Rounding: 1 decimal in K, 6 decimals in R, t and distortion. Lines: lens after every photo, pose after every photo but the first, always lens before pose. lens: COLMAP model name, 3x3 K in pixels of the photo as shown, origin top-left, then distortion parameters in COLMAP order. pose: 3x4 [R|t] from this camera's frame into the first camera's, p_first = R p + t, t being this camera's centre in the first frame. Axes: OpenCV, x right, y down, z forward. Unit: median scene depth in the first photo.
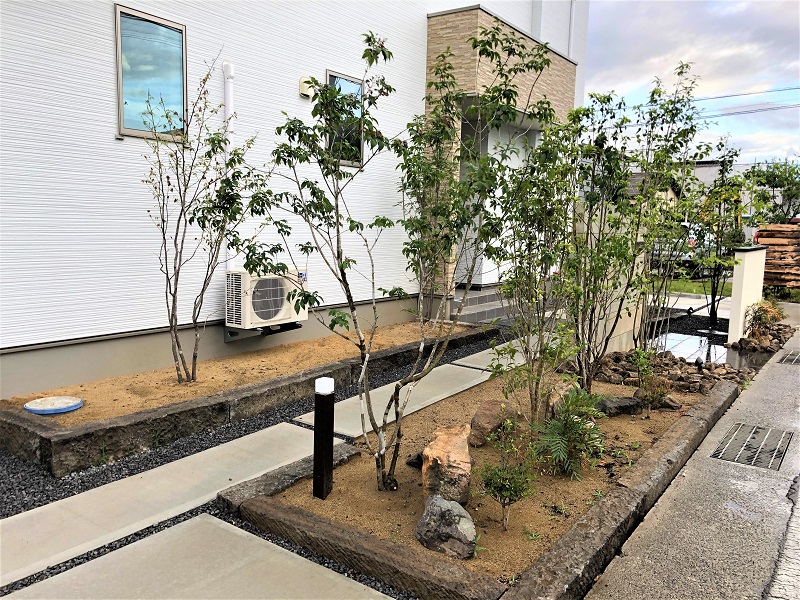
lens RADIAL K [[652.1, 0, 380.6], [0, 652.1, 300.0], [0, 0, 1]] dist [0.046405, -0.044863]
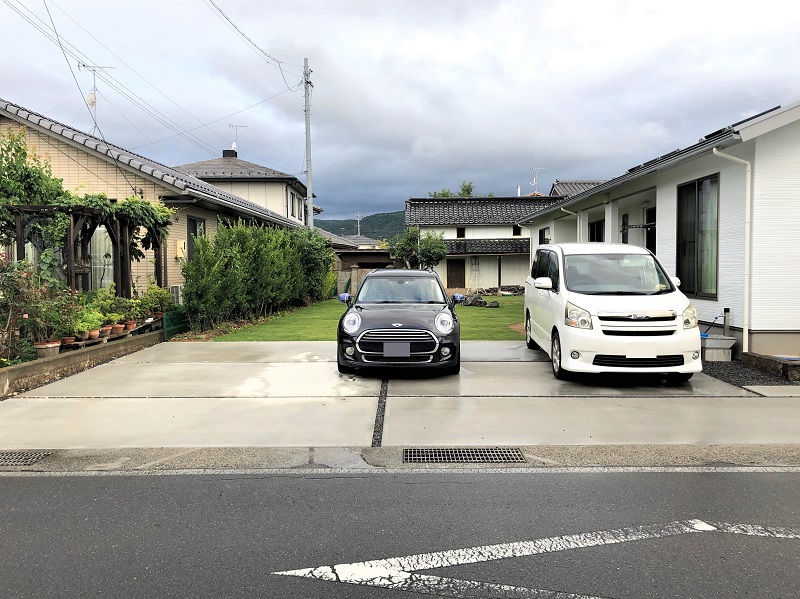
lens RADIAL K [[652.1, 0, 401.3], [0, 652.1, 295.5], [0, 0, 1]] dist [0.046405, -0.044863]
pose [[0.586331, 0.007612, -0.810036, 0.491652], [-0.078464, 0.995788, -0.047438, 0.166418], [0.806262, 0.091373, 0.584458, -1.257872]]
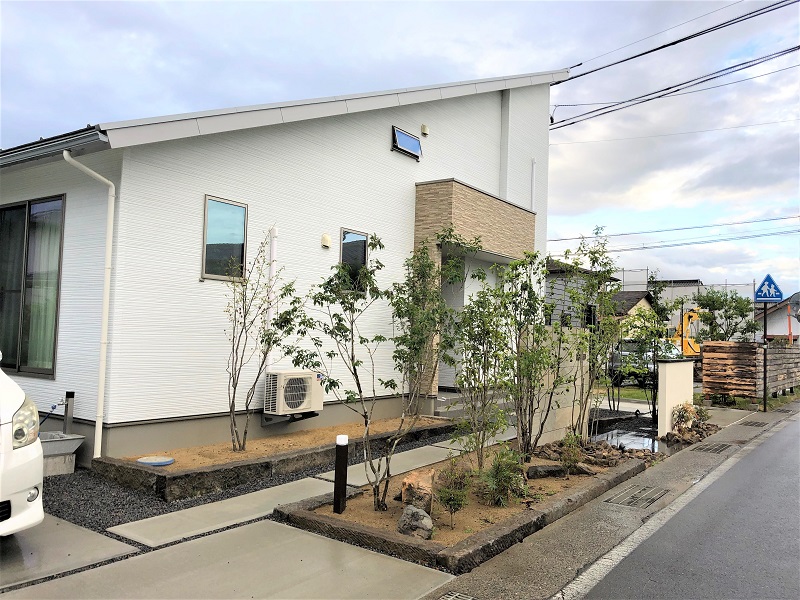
lens RADIAL K [[652.1, 0, 393.9], [0, 652.1, 297.7], [0, 0, 1]] dist [0.046405, -0.044863]
pose [[0.999751, 0.008863, 0.020474, 0.004794], [-0.005170, 0.984757, -0.173856, 0.054711], [-0.021703, 0.173707, 0.984558, -0.546612]]
